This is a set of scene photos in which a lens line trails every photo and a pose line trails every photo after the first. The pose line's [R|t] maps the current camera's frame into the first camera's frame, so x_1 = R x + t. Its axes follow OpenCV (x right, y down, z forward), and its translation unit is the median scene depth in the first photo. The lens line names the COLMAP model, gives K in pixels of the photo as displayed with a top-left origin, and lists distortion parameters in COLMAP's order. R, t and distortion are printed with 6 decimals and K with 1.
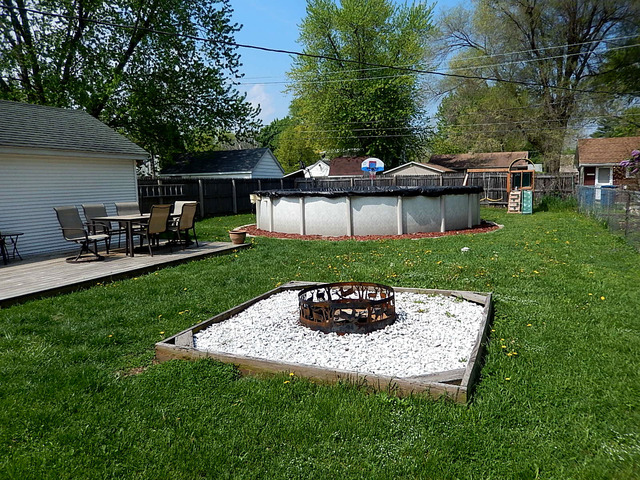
lens RADIAL K [[473.3, 0, 320.0], [0, 473.3, 240.0], [0, 0, 1]] dist [0.005007, 0.003181]
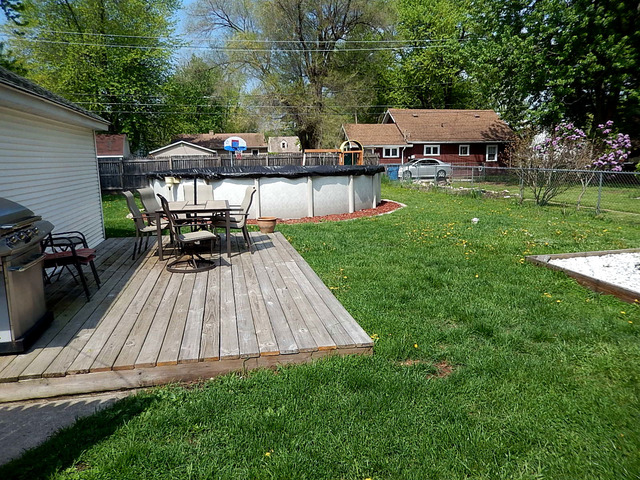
lens RADIAL K [[467.2, 0, 320.0], [0, 467.2, 240.0], [0, 0, 1]] dist [-0.007354, -0.003420]
pose [[0.820641, -0.095673, 0.563379, -0.446209], [0.071486, 0.995328, 0.064897, -0.022555], [-0.566955, -0.012983, 0.823646, 0.197154]]
